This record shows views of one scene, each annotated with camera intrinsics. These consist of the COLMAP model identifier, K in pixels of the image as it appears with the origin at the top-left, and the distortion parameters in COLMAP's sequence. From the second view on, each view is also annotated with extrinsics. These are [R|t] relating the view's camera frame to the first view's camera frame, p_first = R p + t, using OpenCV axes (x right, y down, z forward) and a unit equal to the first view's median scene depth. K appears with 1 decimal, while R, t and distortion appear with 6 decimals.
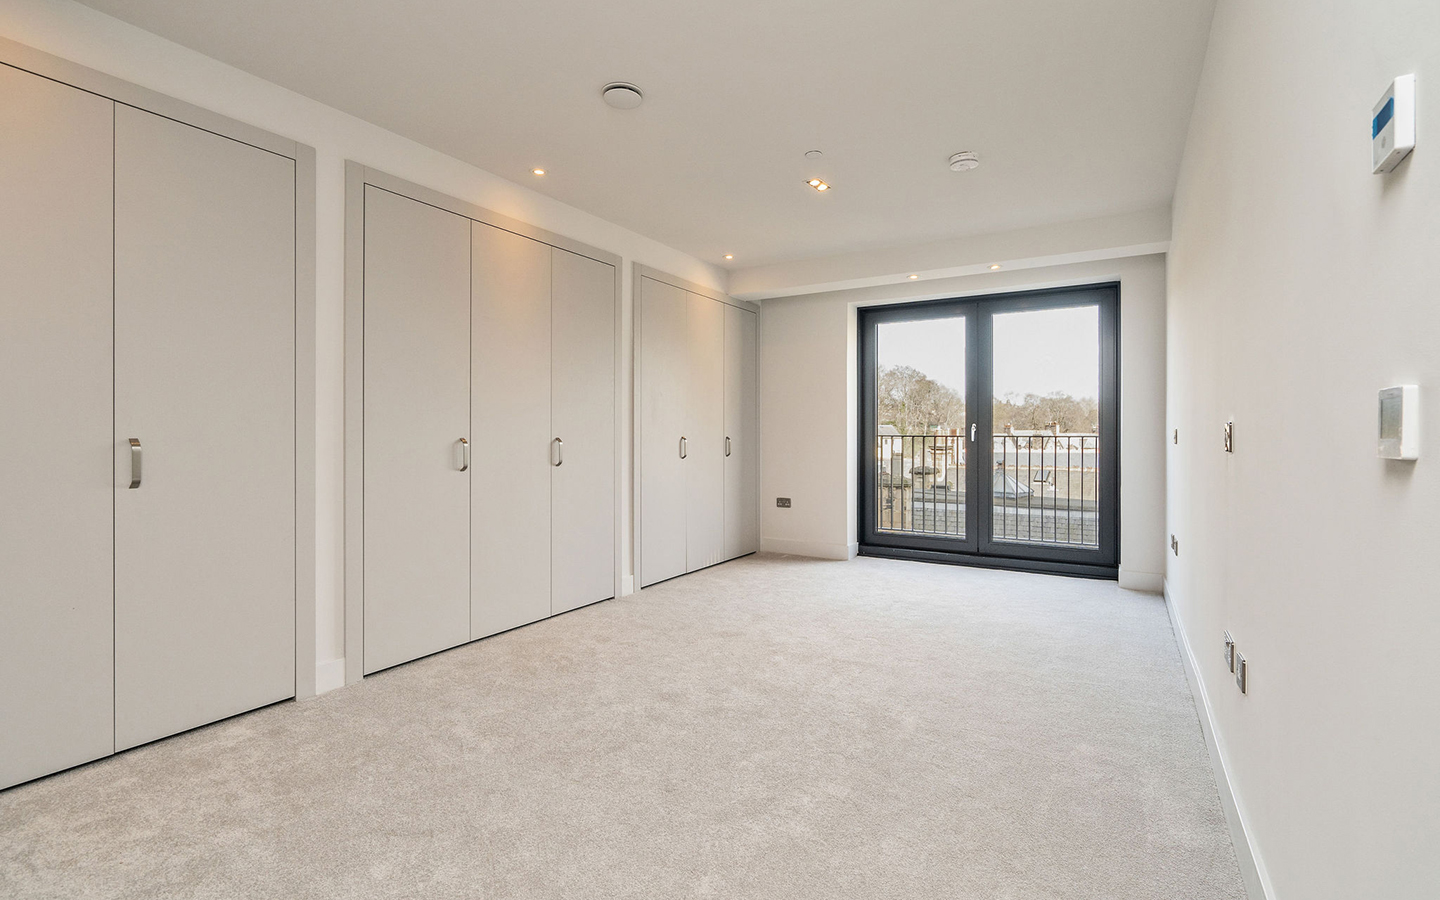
lens RADIAL K [[661.8, 0, 720.0], [0, 661.8, 446.5], [0, 0, 1]] dist [-0.024095, -0.002163]
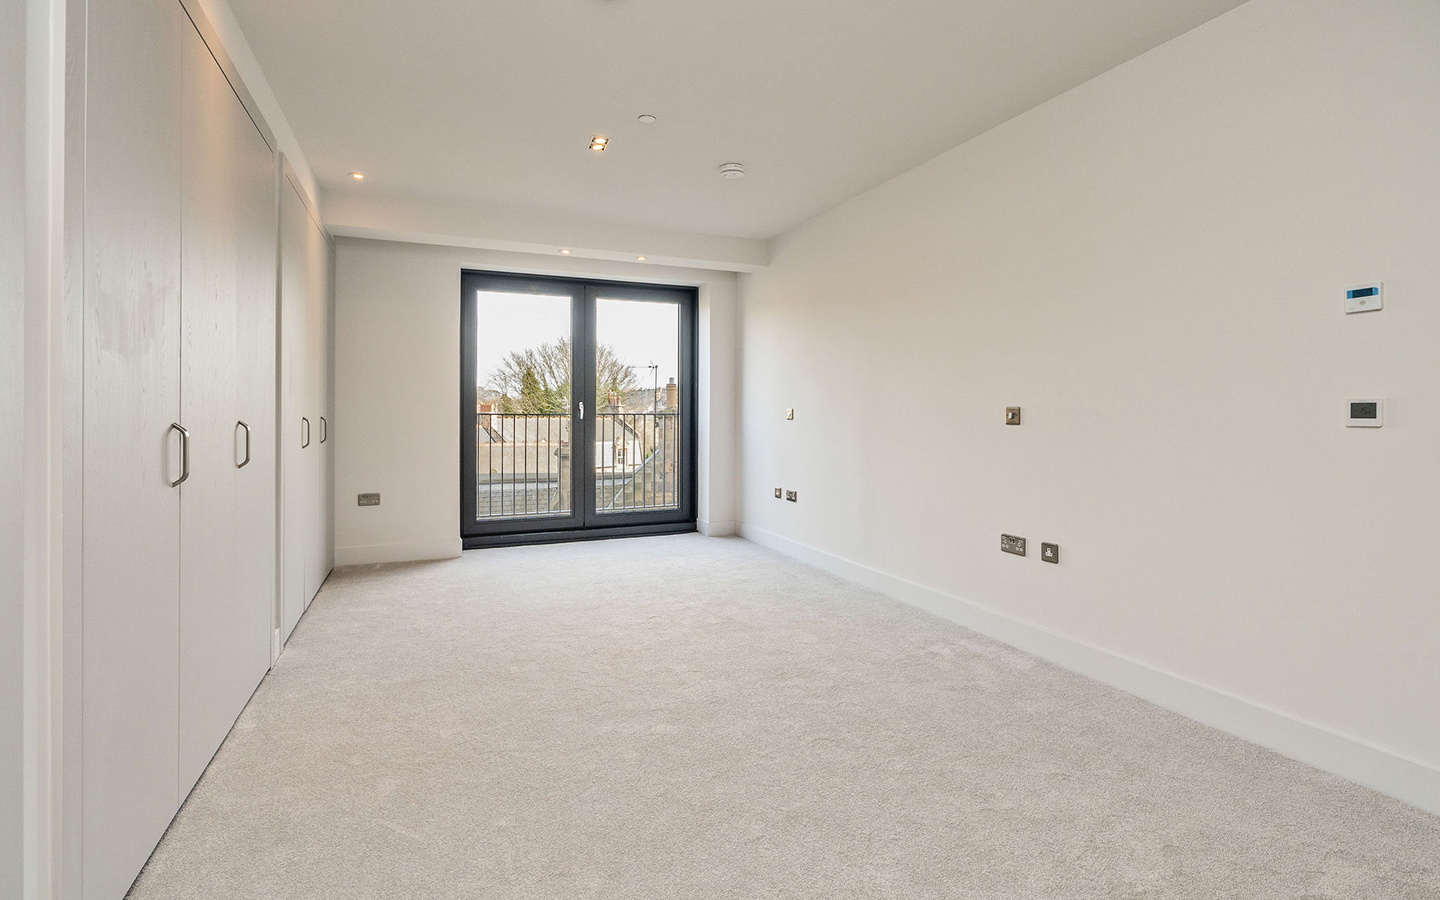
lens RADIAL K [[661.8, 0, 744.7], [0, 661.8, 407.1], [0, 0, 1]] dist [-0.024095, -0.002163]
pose [[0.559383, 0.004172, 0.828898, -0.325290], [0.016801, 0.999725, -0.016370, -0.005020], [-0.828739, 0.023084, 0.559159, 0.210055]]
